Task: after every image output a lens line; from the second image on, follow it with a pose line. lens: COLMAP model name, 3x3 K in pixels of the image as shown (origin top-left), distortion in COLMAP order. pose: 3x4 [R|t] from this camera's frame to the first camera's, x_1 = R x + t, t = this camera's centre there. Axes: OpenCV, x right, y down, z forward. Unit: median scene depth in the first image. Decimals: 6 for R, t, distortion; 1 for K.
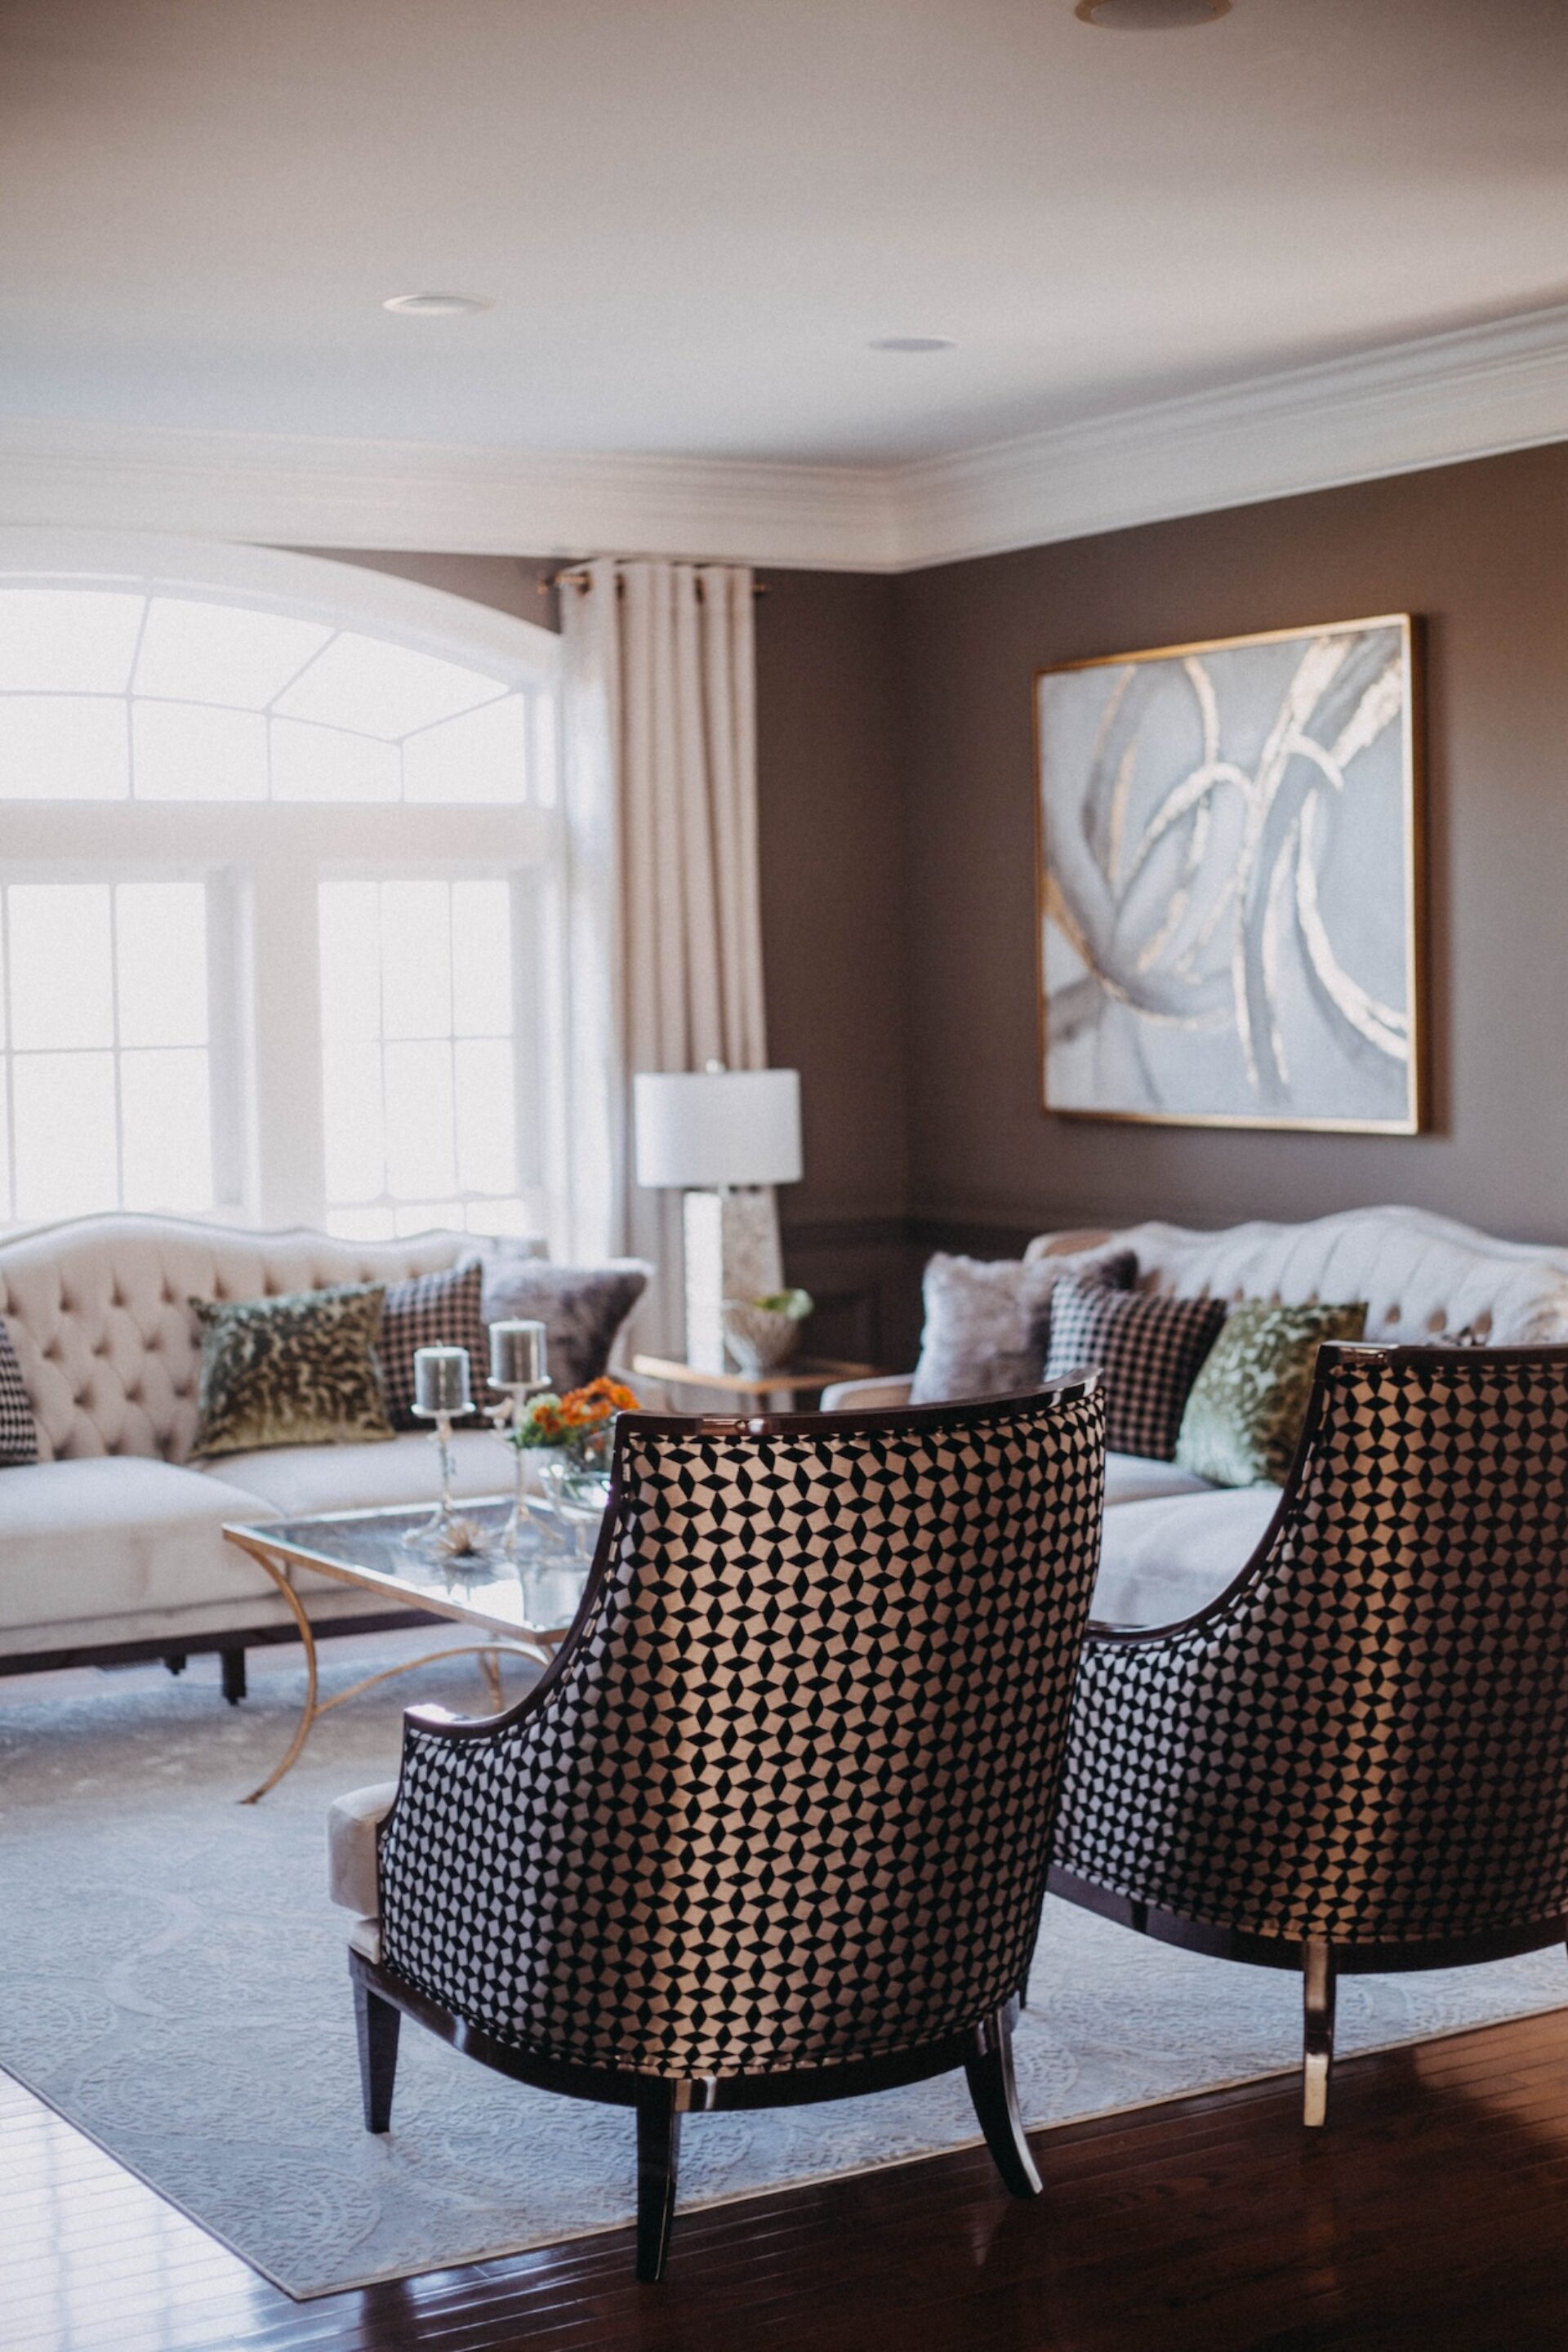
lens RADIAL K [[3358.3, 0, 784.0], [0, 3358.3, 1176.0], [0, 0, 1]] dist [-0.125928, -0.004613]
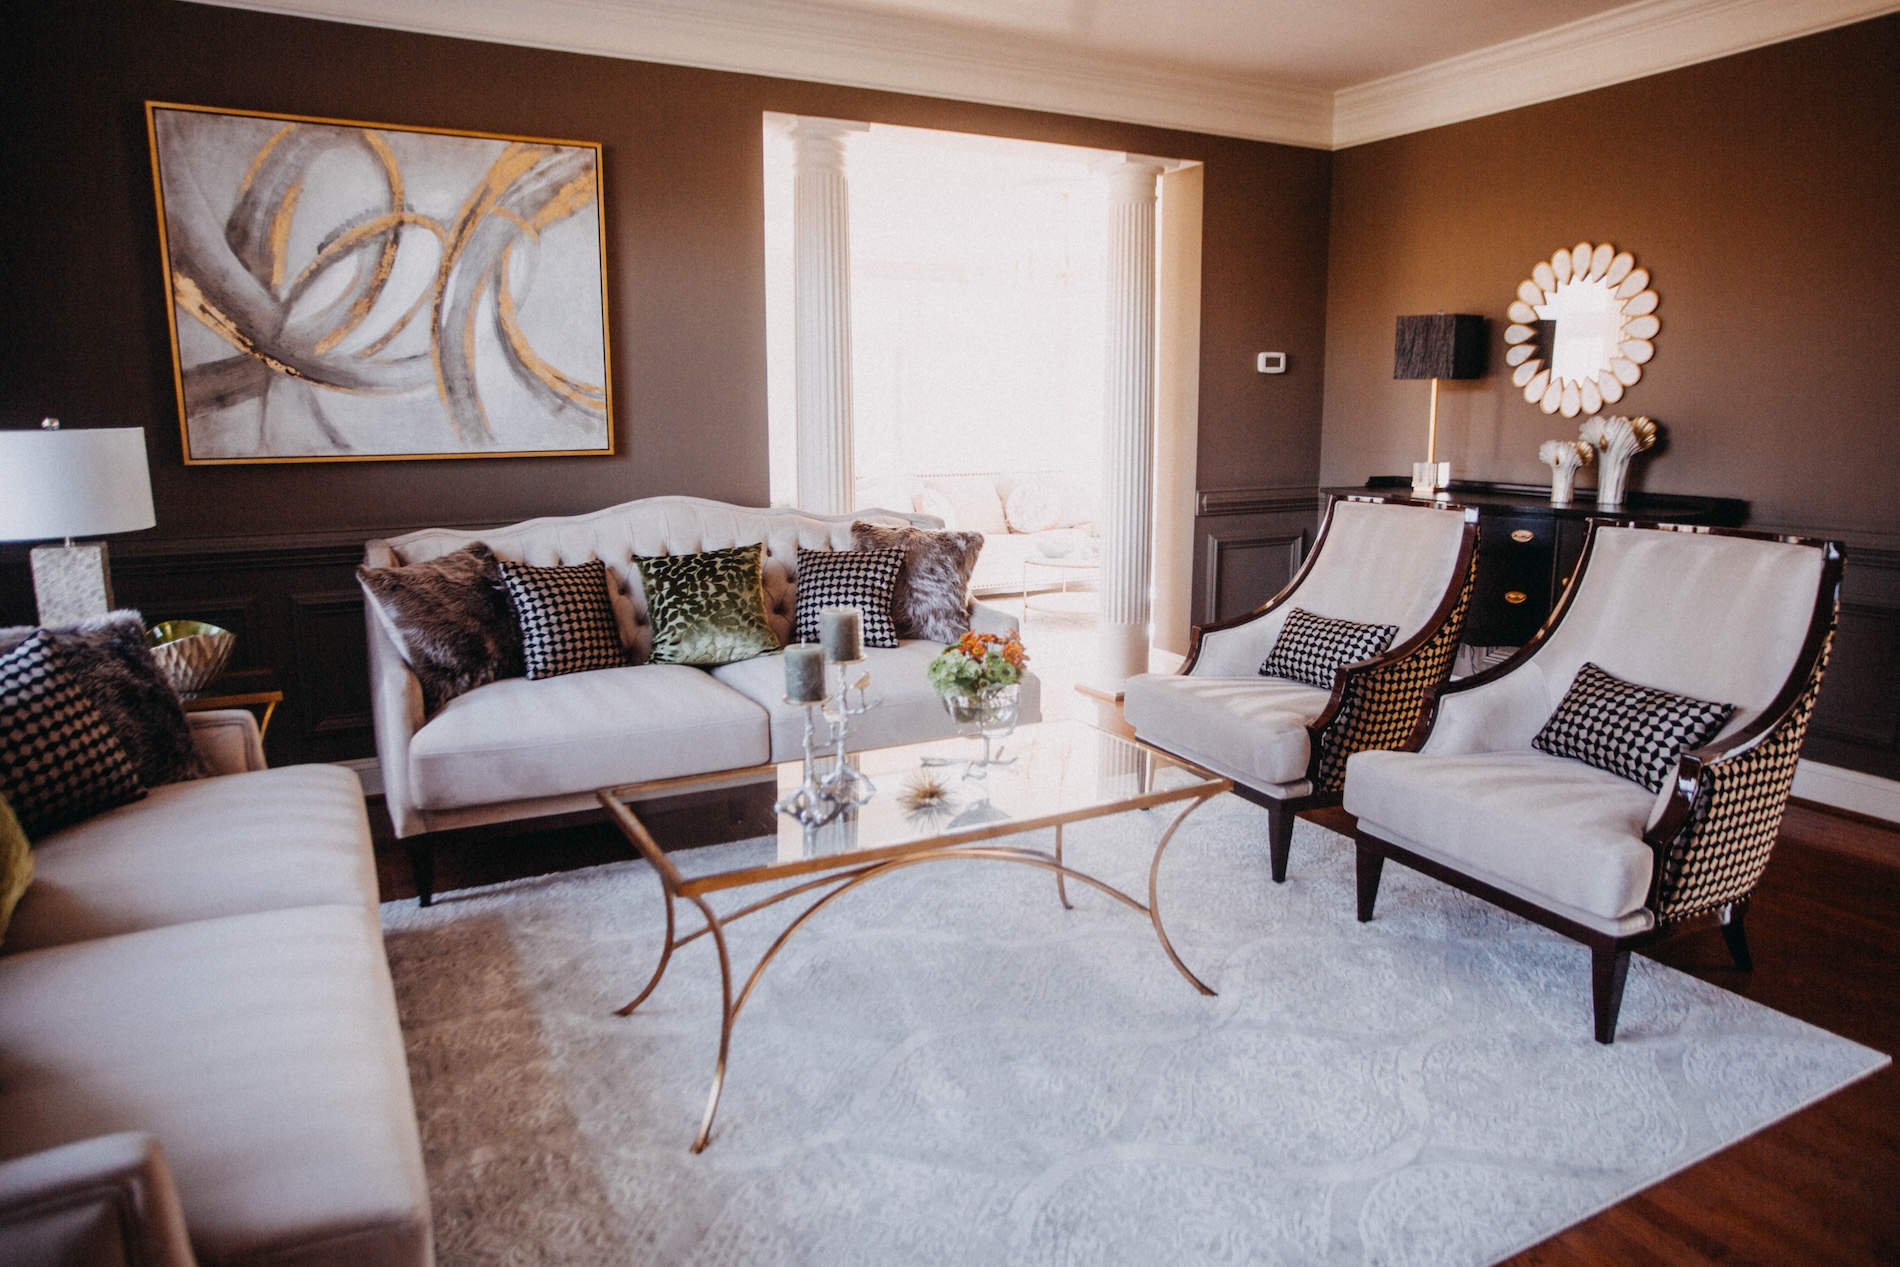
lens RADIAL K [[1207.3, 0, 950.5], [0, 1207.3, 609.2], [0, 0, 1]] dist [-0.063516, 0.057525]
pose [[0.059314, -0.147008, 0.987355, -0.412003], [0.059915, 0.987838, 0.143481, -0.012542], [-0.996440, 0.050647, 0.067400, 0.766840]]
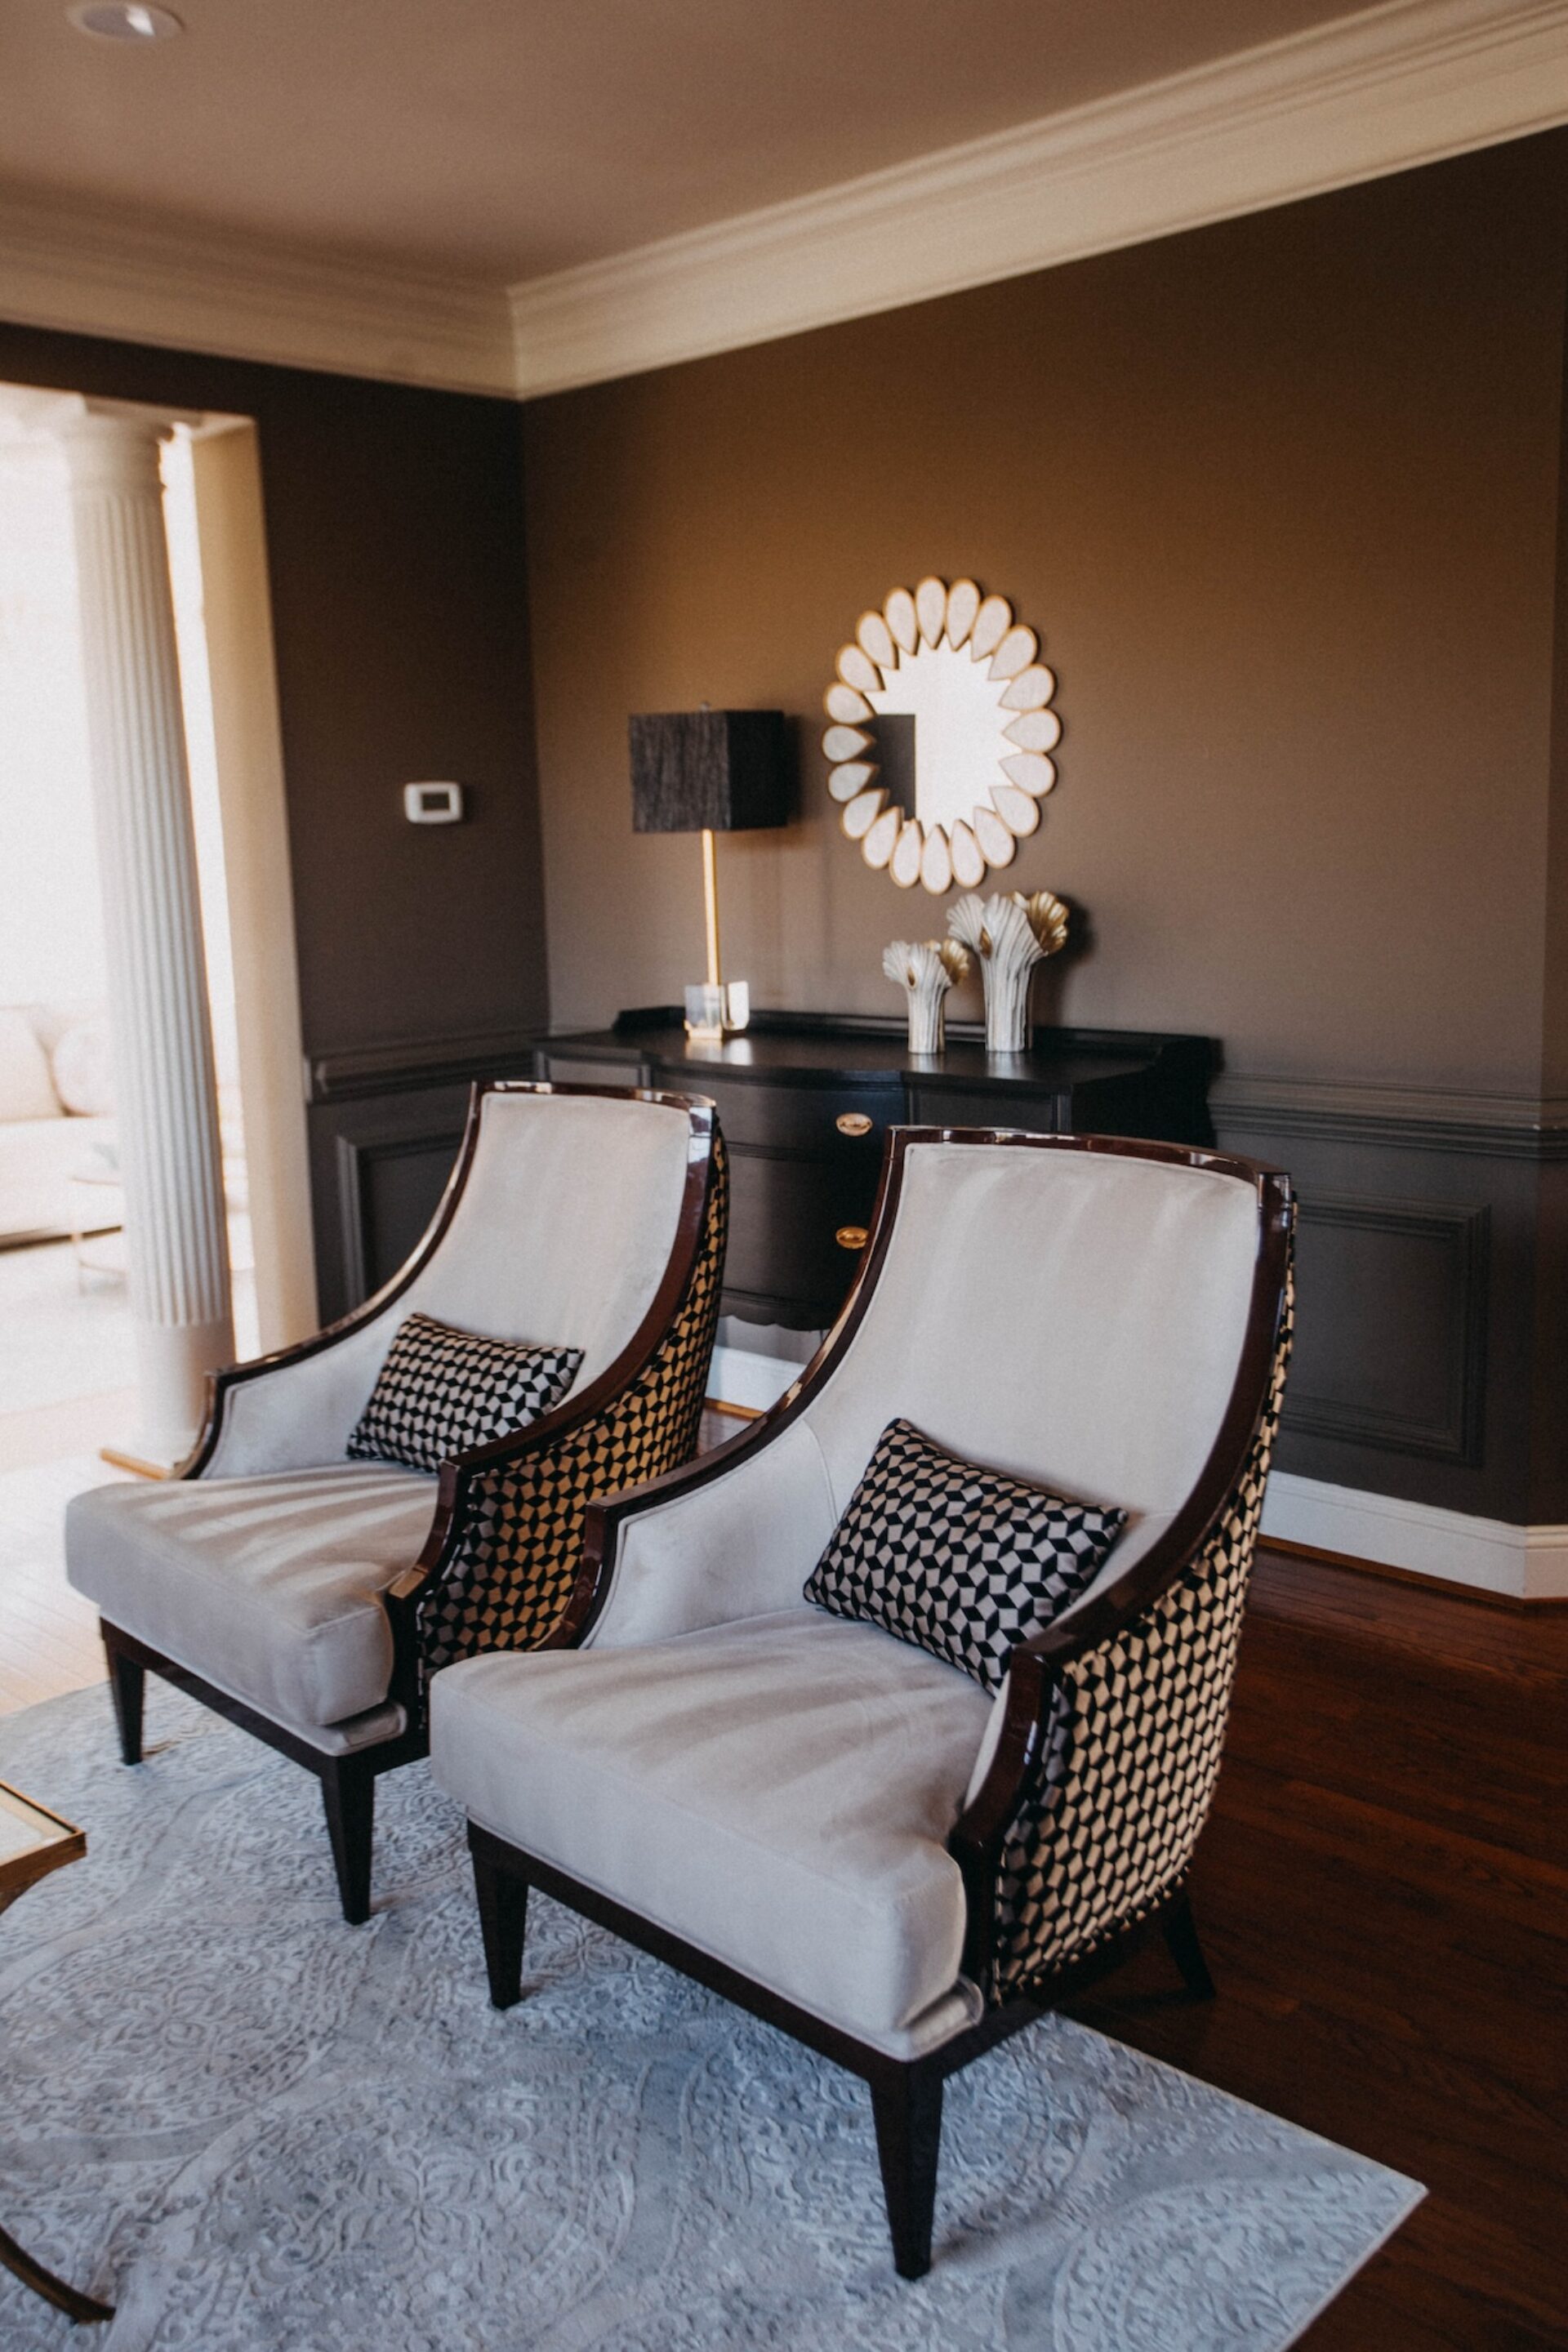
lens RADIAL K [[2053.9, 0, 739.6], [0, 2053.9, 1168.5], [0, 0, 1]] dist [-0.001556, 0.009705]
pose [[-0.238253, -0.135102, 0.961760, -0.326047], [0.096607, 0.982069, 0.161887, -0.027459], [-0.966386, 0.131483, -0.220929, 0.671596]]
